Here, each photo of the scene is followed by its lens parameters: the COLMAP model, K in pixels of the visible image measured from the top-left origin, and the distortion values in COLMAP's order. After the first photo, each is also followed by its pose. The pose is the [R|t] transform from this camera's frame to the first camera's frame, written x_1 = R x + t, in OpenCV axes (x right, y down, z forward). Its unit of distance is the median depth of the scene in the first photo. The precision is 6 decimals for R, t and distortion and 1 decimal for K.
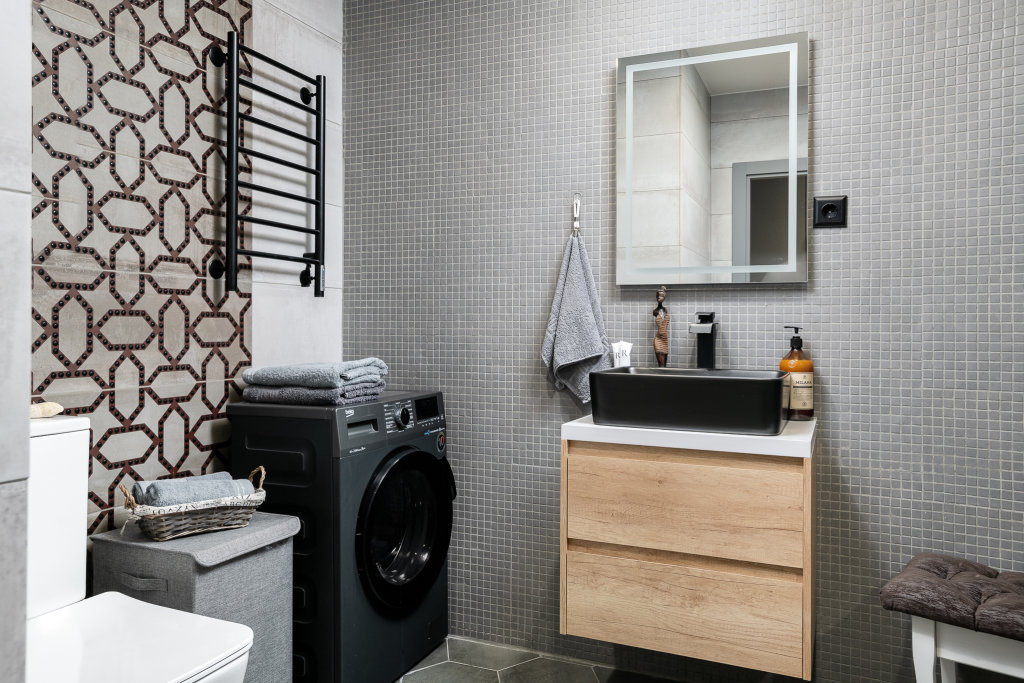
lens RADIAL K [[748.6, 0, 511.7], [0, 748.6, 338.7], [0, 0, 1]] dist [0.003364, 0.000266]
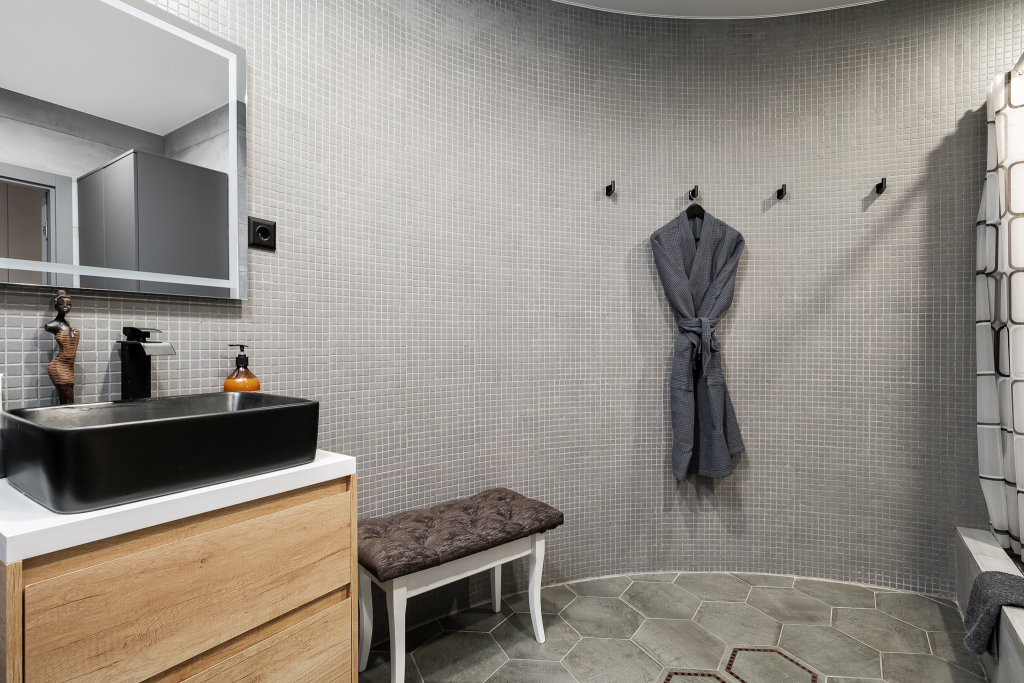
lens RADIAL K [[502.9, 0, 512.6], [0, 502.9, 340.2], [0, 0, 1]] dist [-0.013947, 0.000992]
pose [[0.181993, -0.009876, 0.983250, -0.200825], [0.009568, 0.999920, 0.008272, -0.024281], [-0.983253, 0.007902, 0.182073, 0.537136]]
